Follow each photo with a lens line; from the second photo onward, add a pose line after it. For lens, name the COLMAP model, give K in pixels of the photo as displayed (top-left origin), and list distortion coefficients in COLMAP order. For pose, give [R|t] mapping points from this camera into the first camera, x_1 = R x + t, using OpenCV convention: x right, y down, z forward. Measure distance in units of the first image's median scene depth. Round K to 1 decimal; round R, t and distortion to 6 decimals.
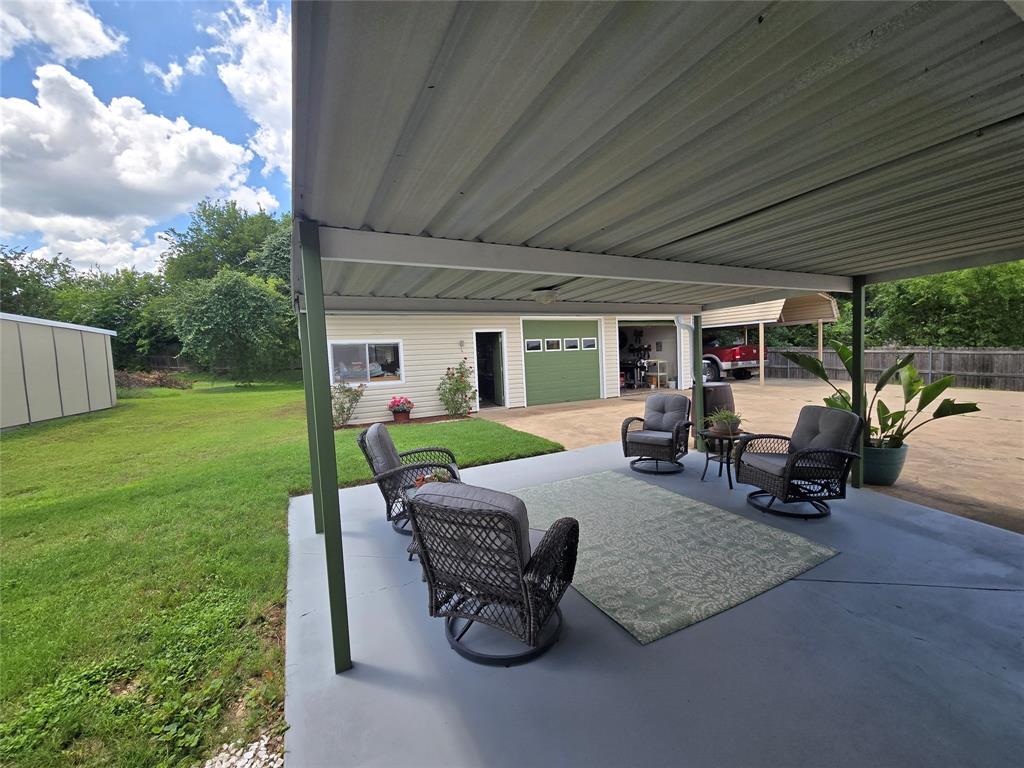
lens RADIAL K [[404.4, 0, 512.0], [0, 404.4, 384.0], [0, 0, 1]] dist [-0.000077, 0.000013]
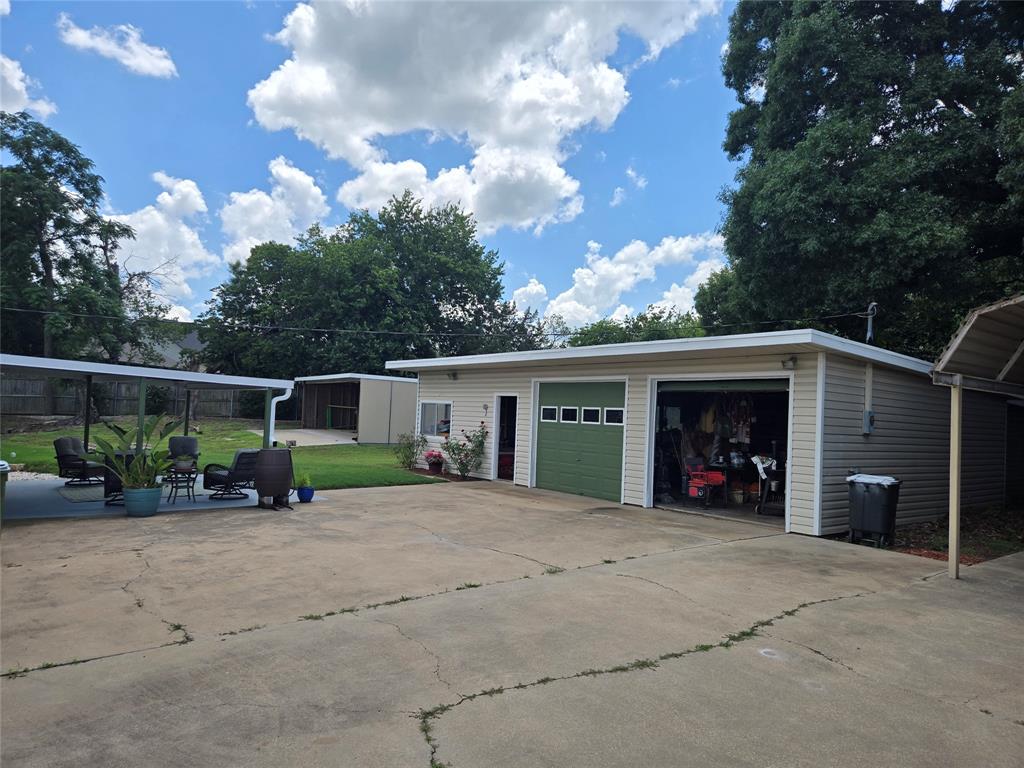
lens RADIAL K [[677.0, 0, 512.0], [0, 677.0, 384.0], [0, 0, 1]] dist [0.000988, 0.000080]
pose [[0.207510, 0.004547, -0.978222, 1.572178], [-0.125059, 0.991907, -0.021918, -0.134375], [0.970206, 0.126883, 0.206400, 0.756530]]
